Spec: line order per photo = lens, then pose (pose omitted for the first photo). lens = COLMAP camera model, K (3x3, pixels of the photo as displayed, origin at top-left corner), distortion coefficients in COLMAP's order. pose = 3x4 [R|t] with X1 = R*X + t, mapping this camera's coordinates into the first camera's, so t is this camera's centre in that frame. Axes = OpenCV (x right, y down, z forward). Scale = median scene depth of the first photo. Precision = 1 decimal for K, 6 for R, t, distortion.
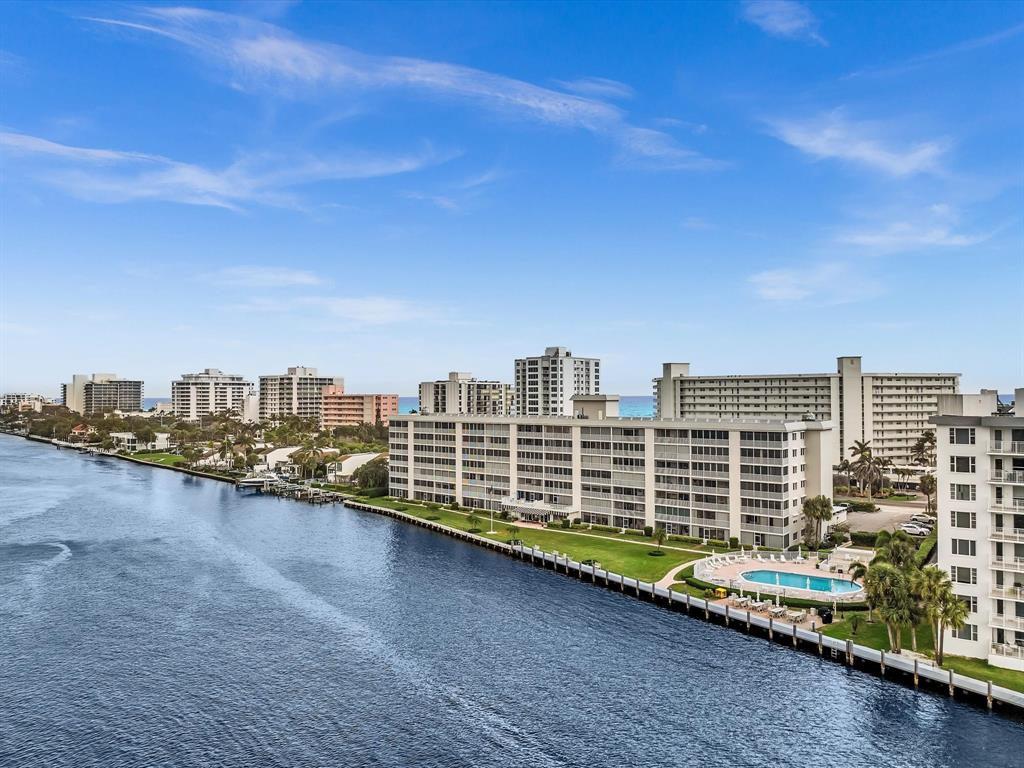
lens RADIAL K [[785.8, 0, 491.4], [0, 785.8, 383.1], [0, 0, 1]] dist [-0.007114, -0.004344]
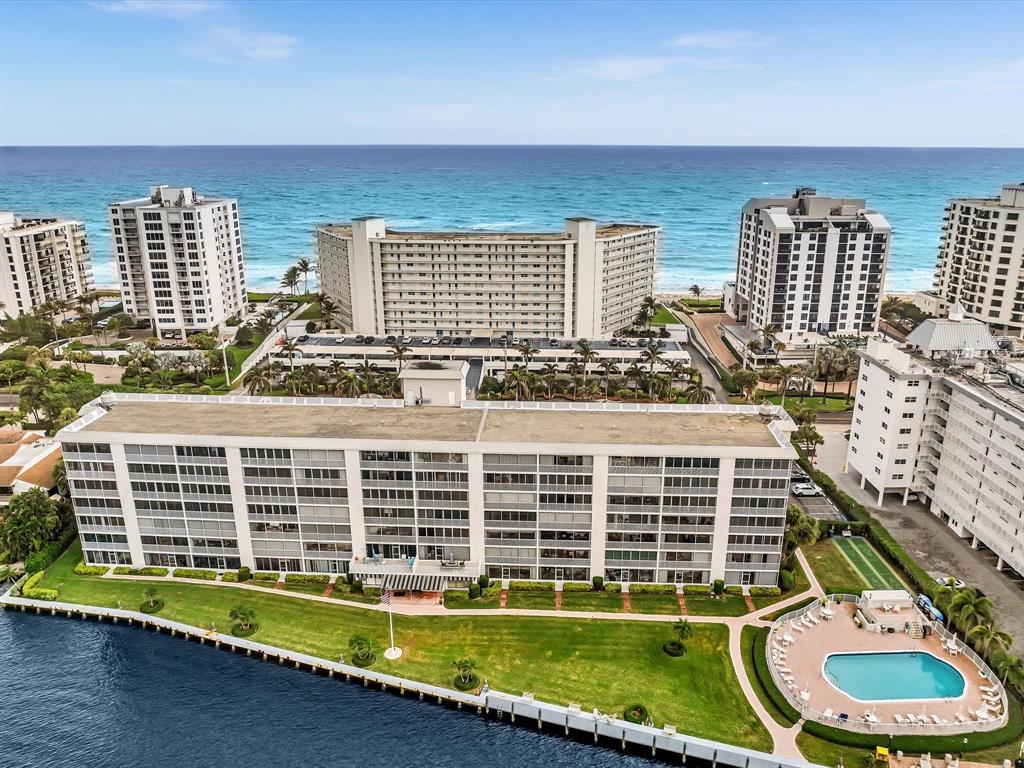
lens RADIAL K [[778.8, 0, 536.7], [0, 778.8, 379.4], [0, 0, 1]] dist [-0.030998, -0.001949]
pose [[0.774302, -0.188013, 0.604241, -0.238565], [-0.014434, 0.949349, 0.313892, -0.212599], [-0.632651, -0.251769, 0.732369, 0.508537]]
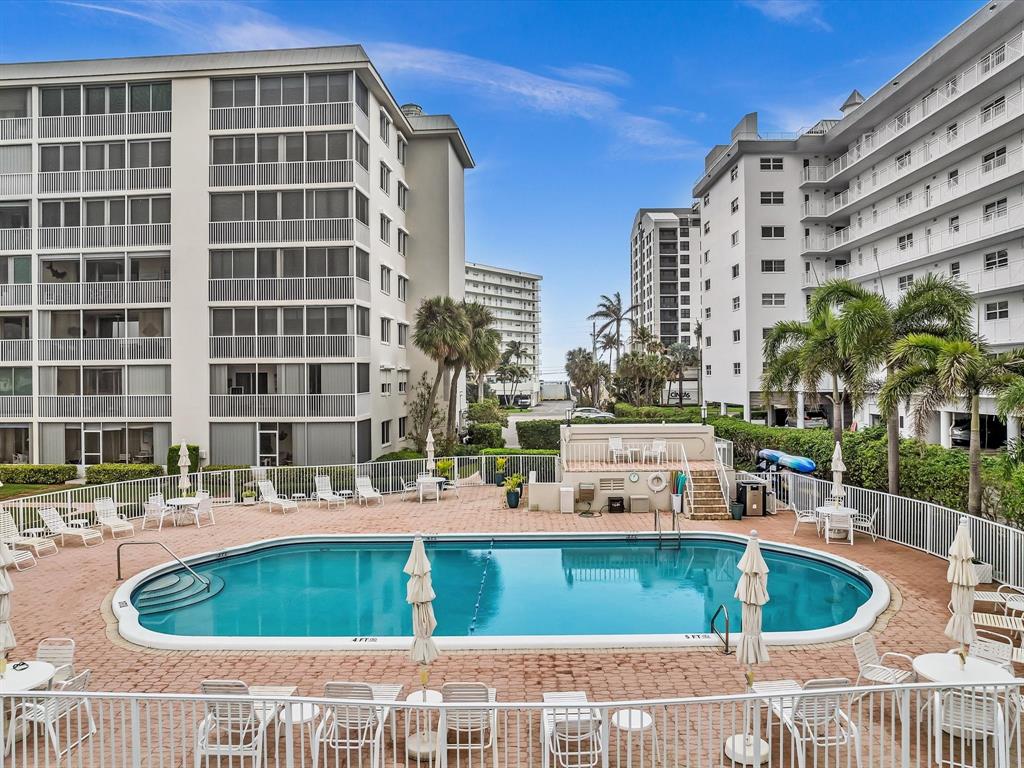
lens RADIAL K [[778.8, 0, 536.7], [0, 778.8, 379.4], [0, 0, 1]] dist [-0.030998, -0.001949]
pose [[0.803684, 0.002427, 0.595051, 0.211917], [-0.003636, 0.999993, 0.000832, 0.148234], [-0.595045, -0.002832, 0.803687, 0.606405]]
